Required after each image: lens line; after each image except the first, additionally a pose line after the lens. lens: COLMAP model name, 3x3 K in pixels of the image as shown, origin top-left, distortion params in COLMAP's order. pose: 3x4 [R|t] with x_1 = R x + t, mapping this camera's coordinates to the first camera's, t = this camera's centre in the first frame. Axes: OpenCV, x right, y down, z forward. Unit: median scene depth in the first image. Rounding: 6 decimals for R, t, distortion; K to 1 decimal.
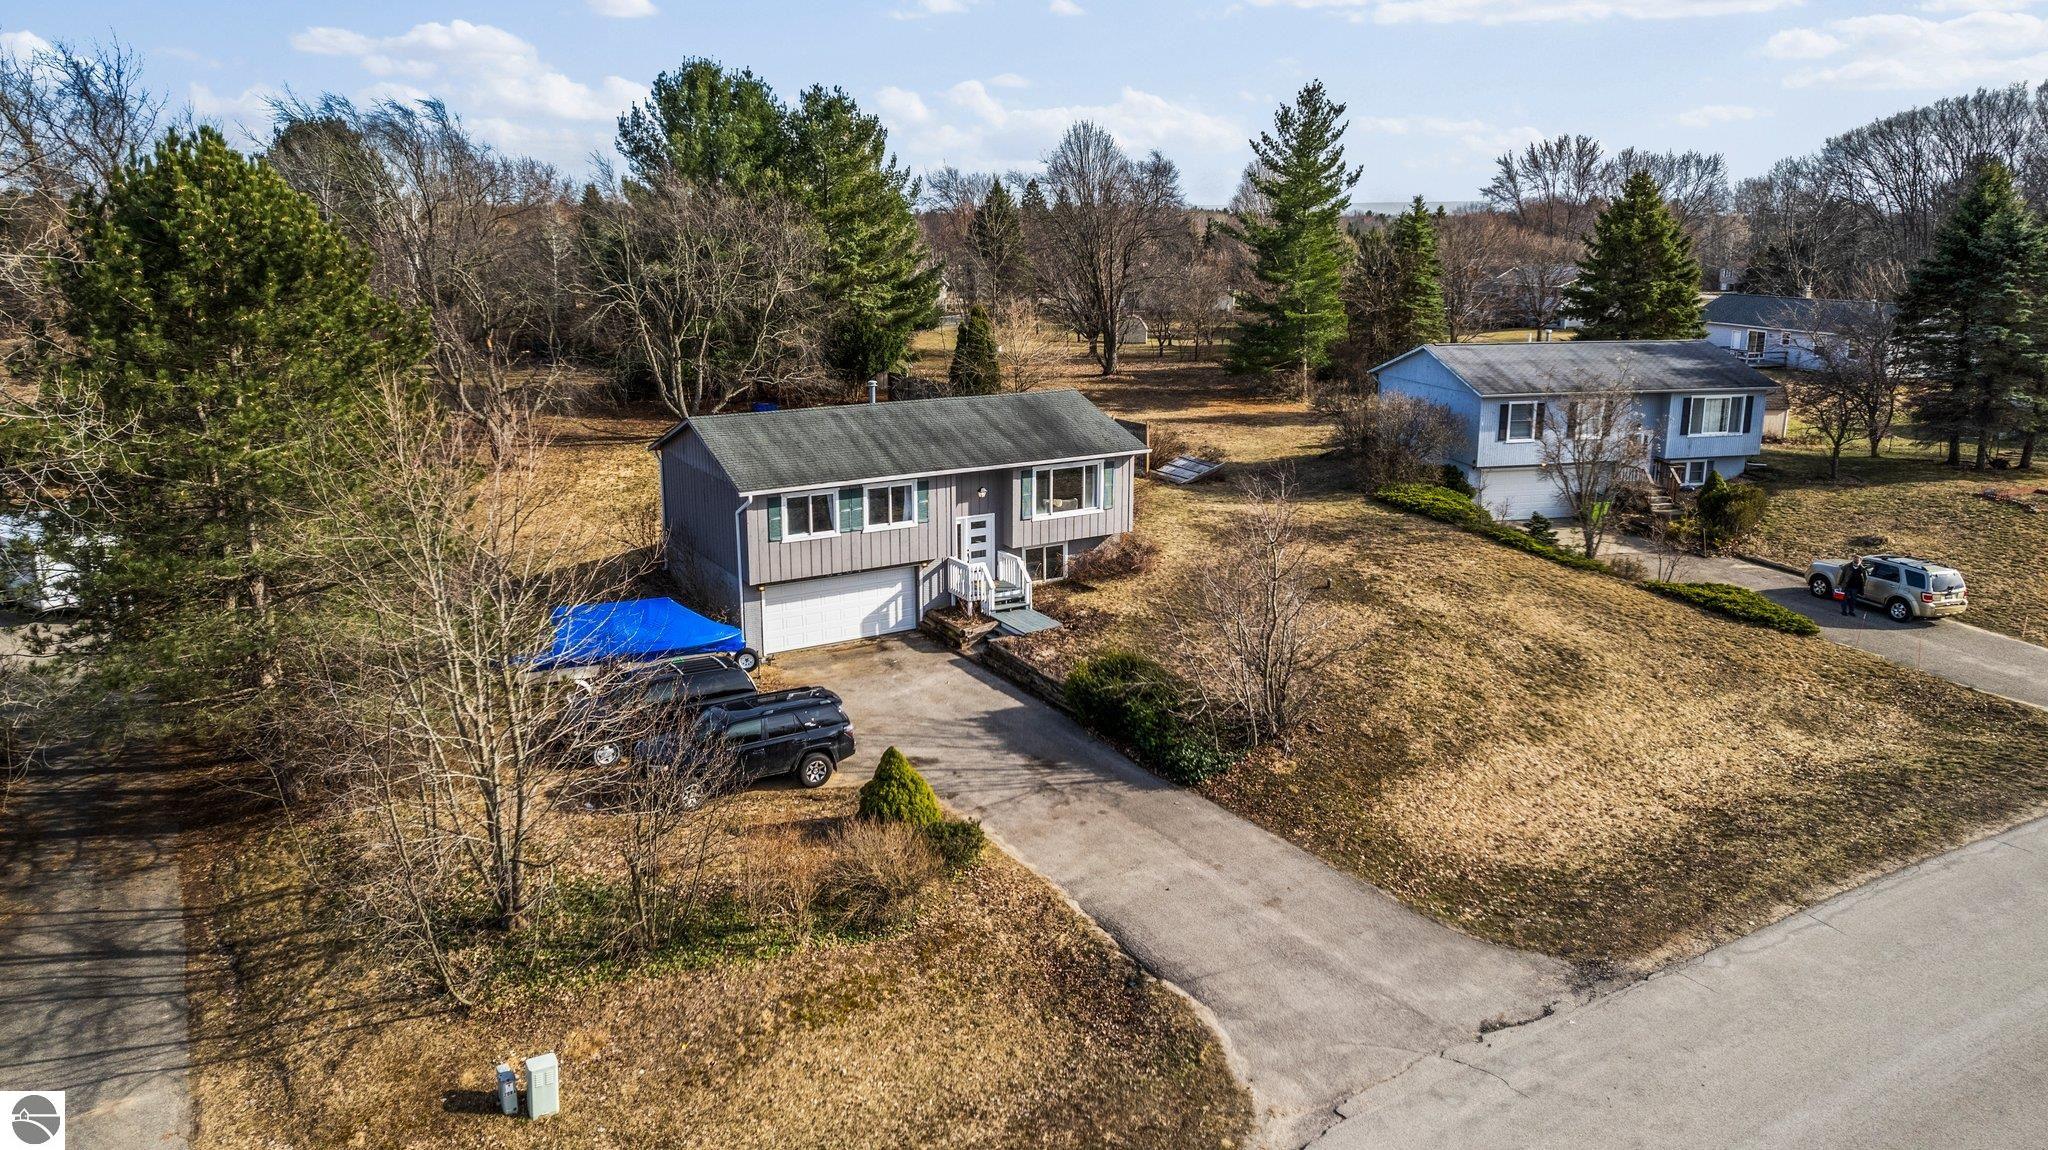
lens RADIAL K [[1291.6, 0, 1024.0], [0, 1291.6, 575.0], [0, 0, 1]] dist [-0.021789, 0.038162]
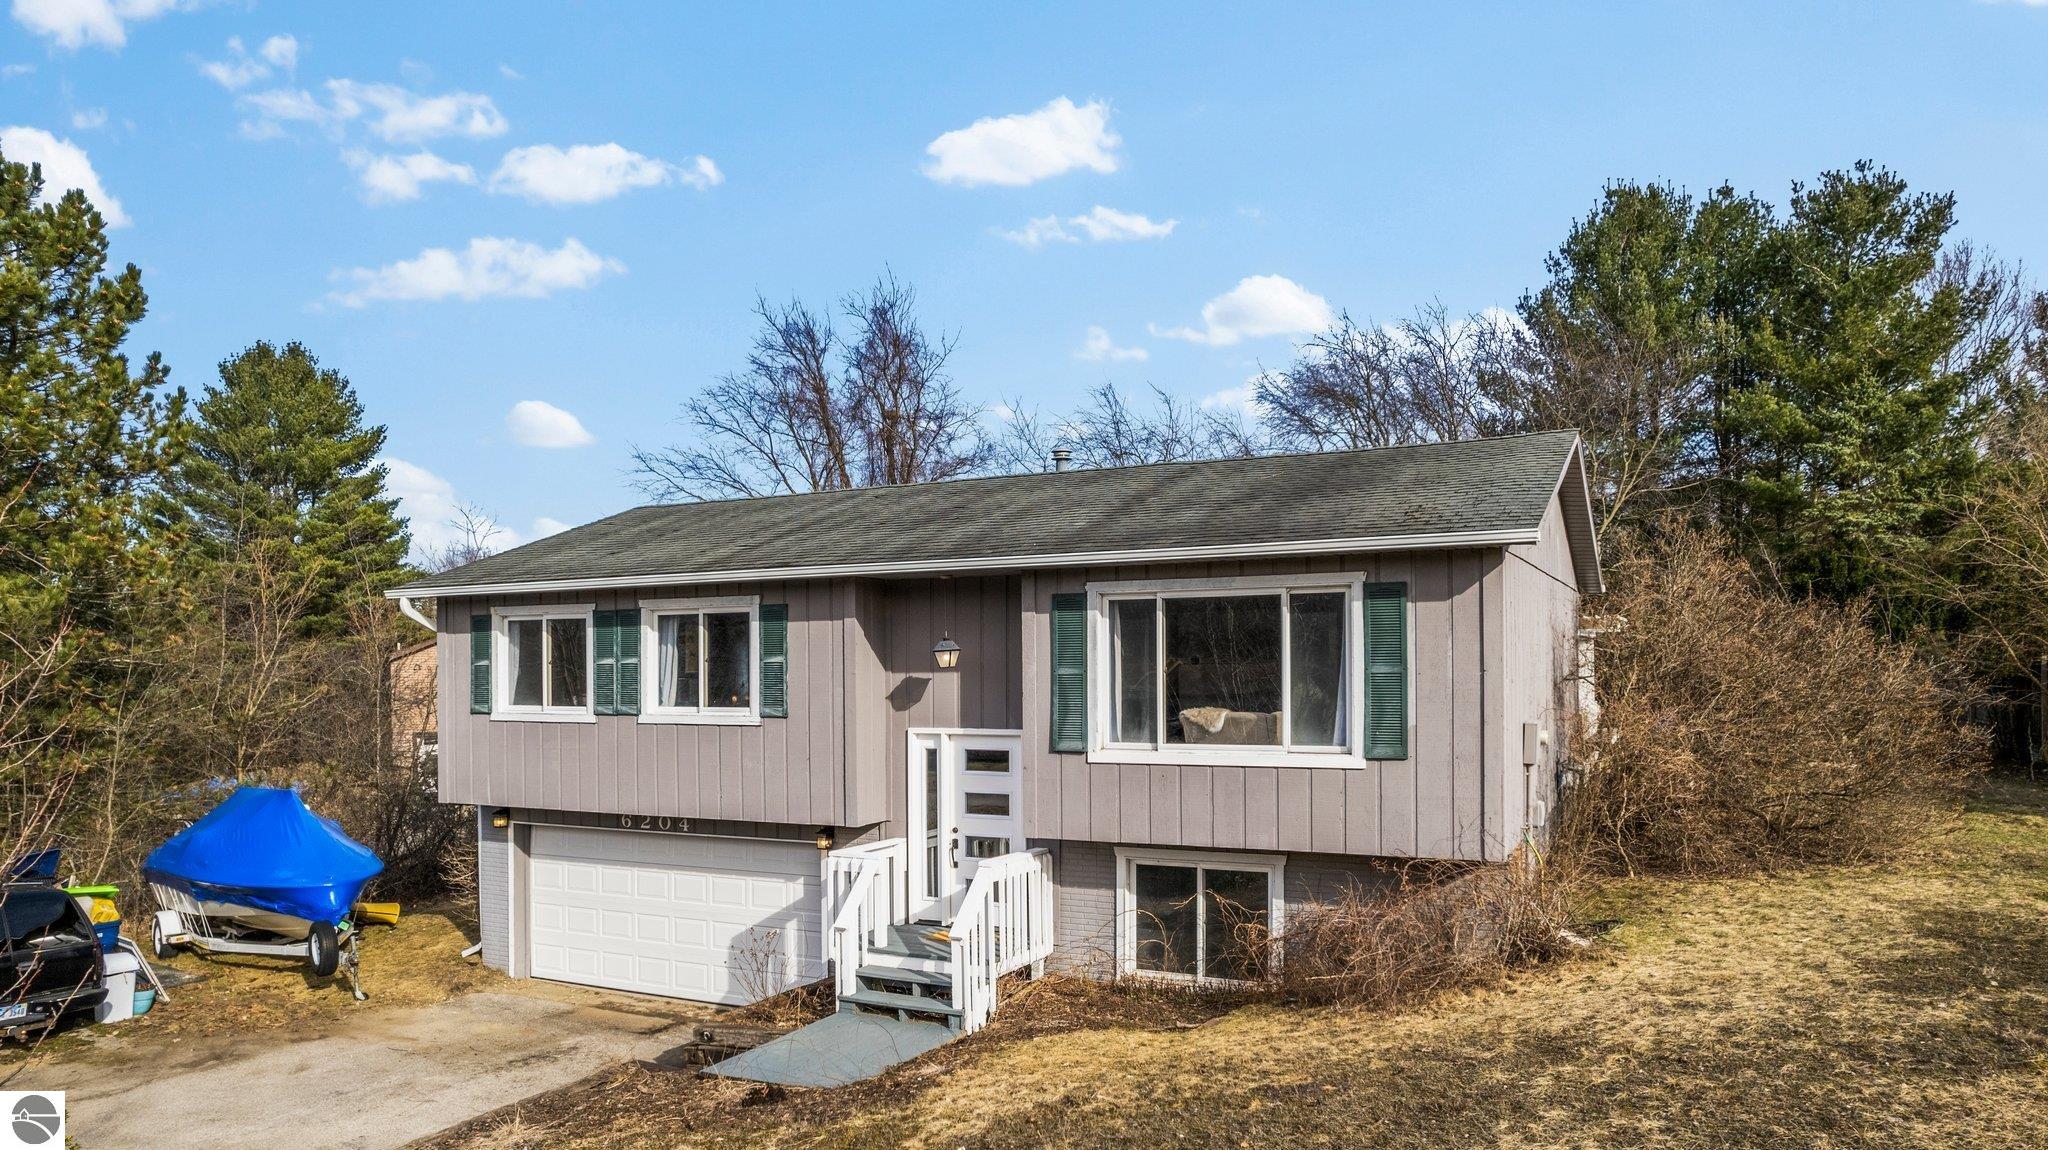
lens RADIAL K [[1359.0, 0, 1023.6], [0, 1359.0, 700.2], [0, 0, 1]] dist [-0.123184, 0.134488]
pose [[0.549265, 0.022855, -0.835335, 0.271807], [-0.210980, 0.971034, -0.112160, -0.016257], [0.808576, 0.237845, 0.538178, 0.823383]]
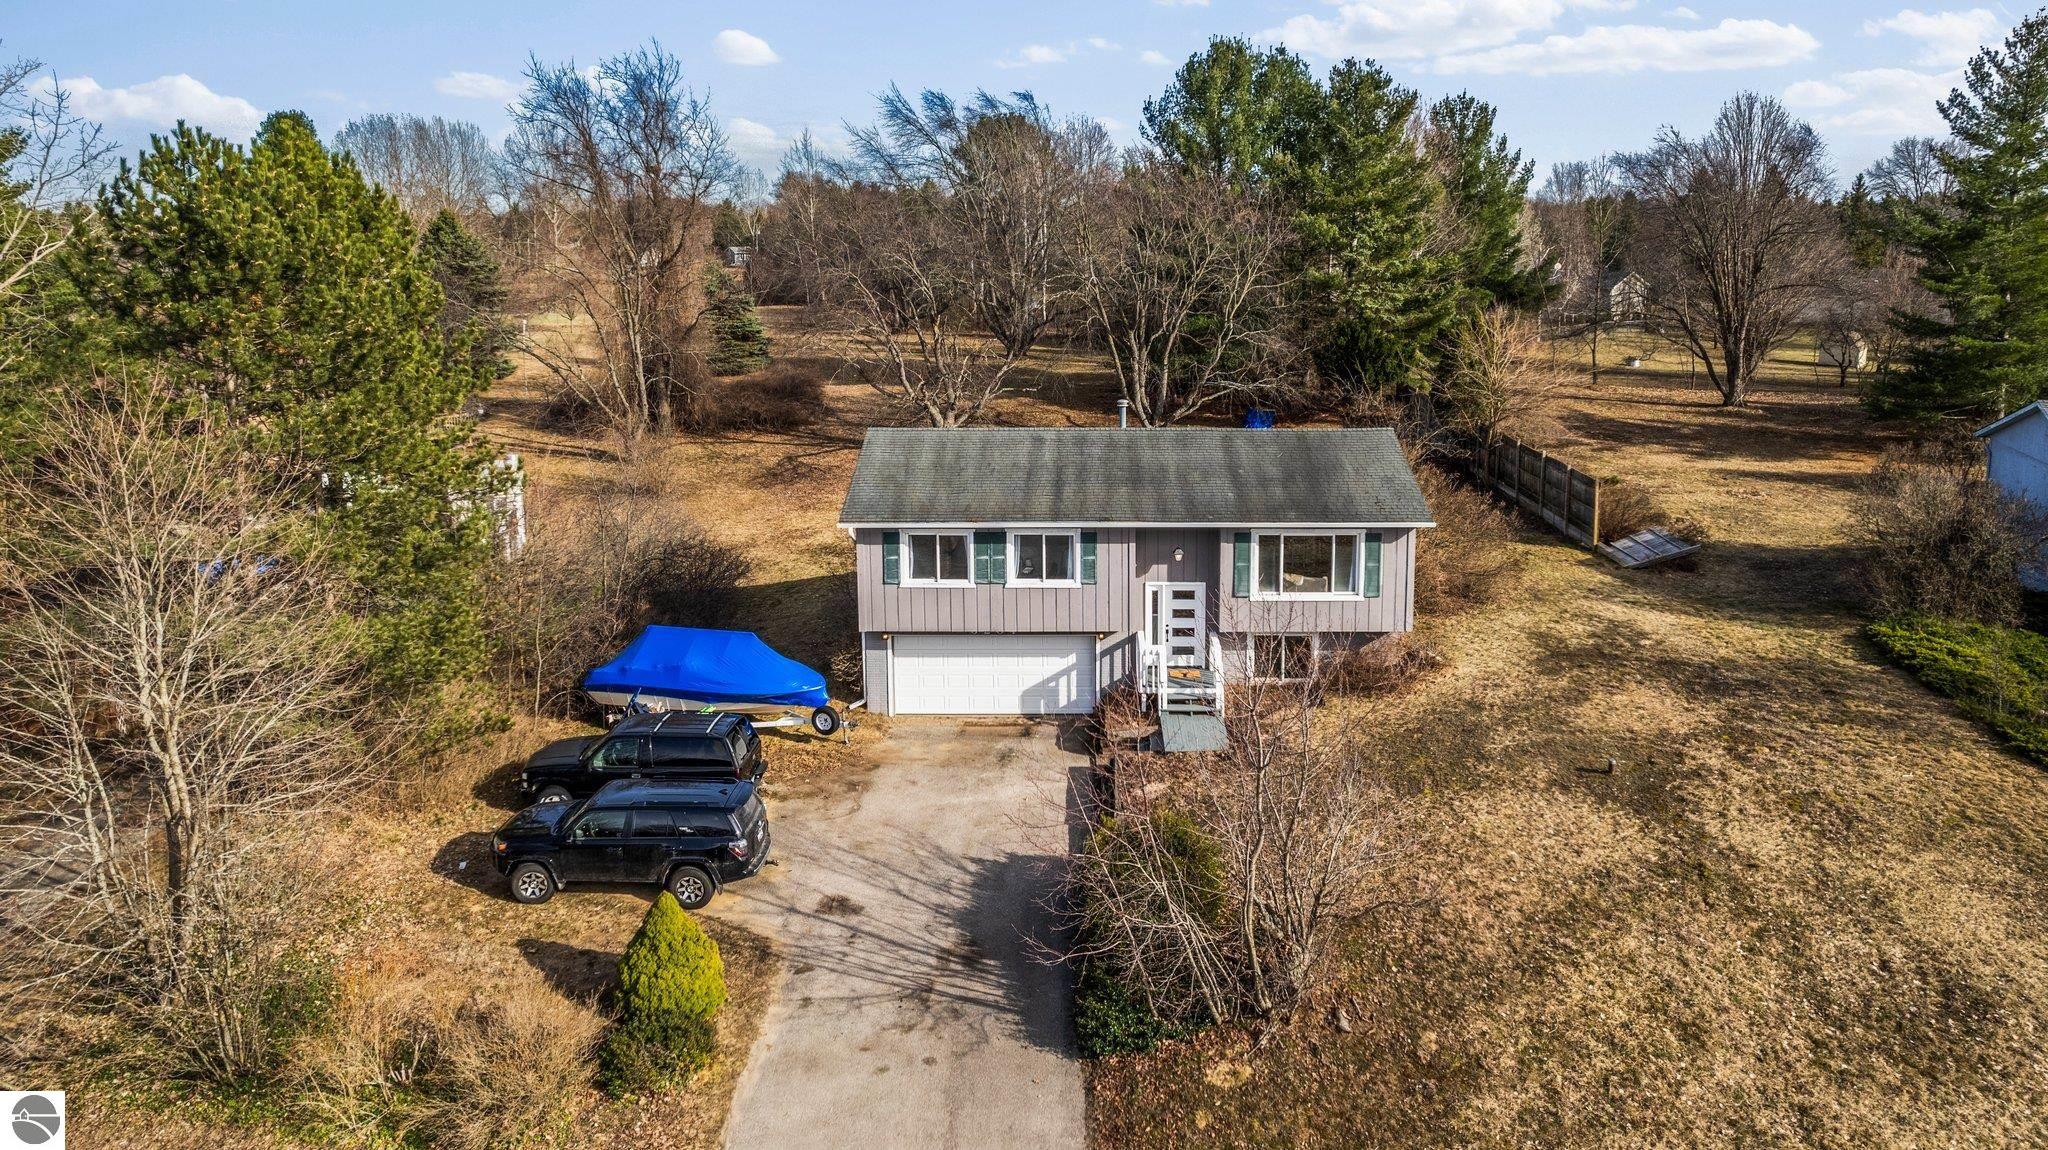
lens RADIAL K [[1335.3, 0, 1088.1], [0, 1335.3, 487.7], [0, 0, 1]] dist [-0.029919, 0.041592]
pose [[0.868266, 0.103423, -0.485199, 0.300459], [-0.134029, 0.990562, -0.028701, -0.072924], [0.477651, 0.089951, 0.873933, 0.272145]]
